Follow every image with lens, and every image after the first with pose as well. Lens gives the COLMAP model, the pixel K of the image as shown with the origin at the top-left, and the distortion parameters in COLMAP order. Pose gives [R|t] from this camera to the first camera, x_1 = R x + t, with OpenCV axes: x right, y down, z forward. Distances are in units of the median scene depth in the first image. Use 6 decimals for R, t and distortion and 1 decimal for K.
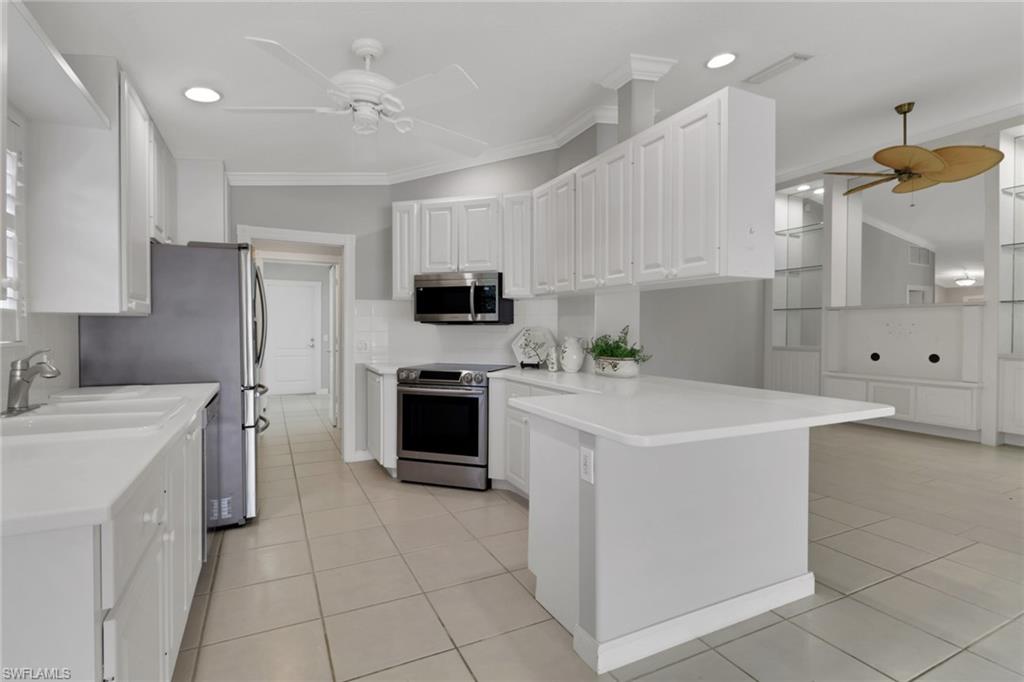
lens RADIAL K [[479.0, 0, 509.4], [0, 479.0, 332.3], [0, 0, 1]] dist [0.013281, -0.010354]
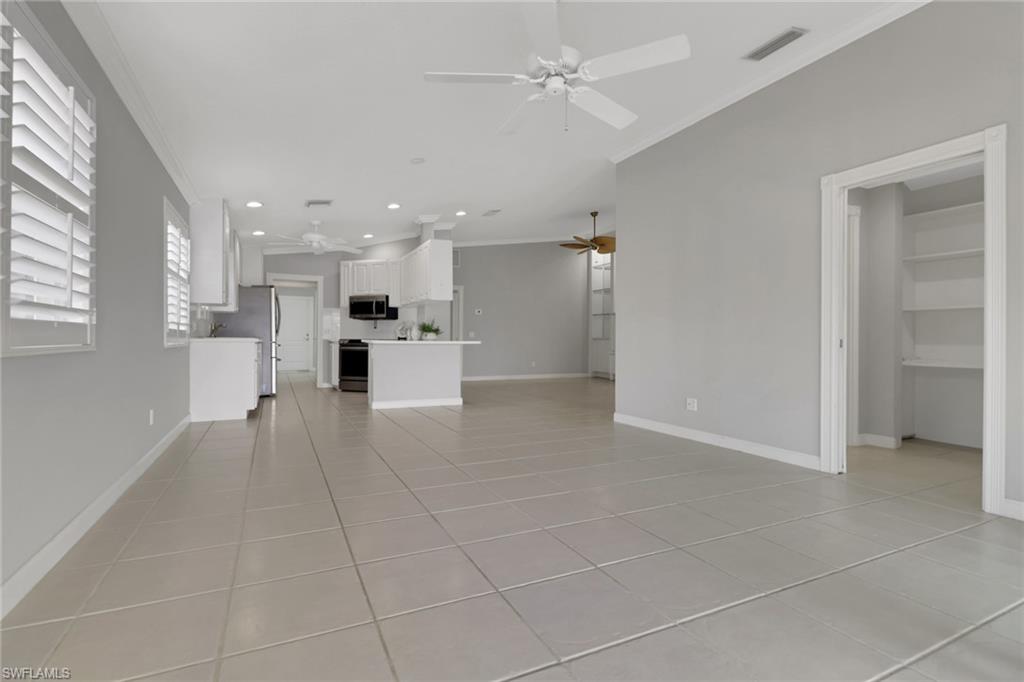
lens RADIAL K [[494.0, 0, 522.5], [0, 494.0, 337.3], [0, 0, 1]] dist [0.003936, 0.000411]
pose [[0.999997, 0.002428, 0.000399, 0.598707], [-0.002423, 0.999917, -0.012639, 0.093950], [-0.000429, 0.012638, 0.999920, -1.251291]]
